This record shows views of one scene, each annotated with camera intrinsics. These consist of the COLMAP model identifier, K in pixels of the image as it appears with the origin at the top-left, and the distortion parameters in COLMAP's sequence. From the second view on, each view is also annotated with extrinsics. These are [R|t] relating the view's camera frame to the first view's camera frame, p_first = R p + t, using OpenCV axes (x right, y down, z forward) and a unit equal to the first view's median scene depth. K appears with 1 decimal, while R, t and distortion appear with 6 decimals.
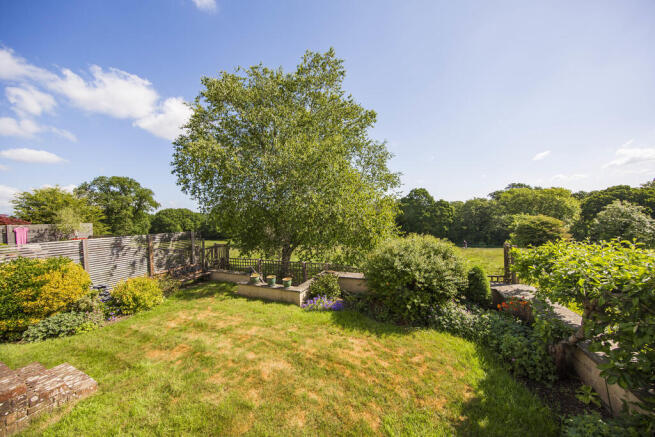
lens RADIAL K [[212.5, 0, 327.5], [0, 212.5, 219.9], [0, 0, 1]] dist [-0.000291, -0.001114]
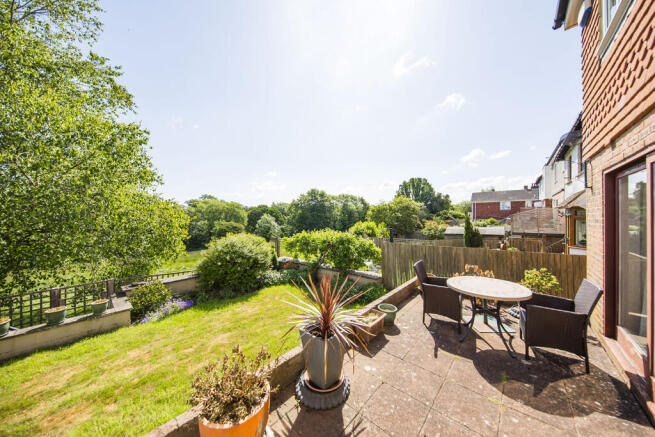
lens RADIAL K [[212.5, 0, 333.4], [0, 212.5, 214.4], [0, 0, 1]] dist [-0.000291, -0.001114]
pose [[0.276939, 0.044572, 0.959853, -0.479007], [0.008903, 0.998762, -0.048948, 0.013146], [-0.960846, 0.022101, 0.276199, 0.006828]]
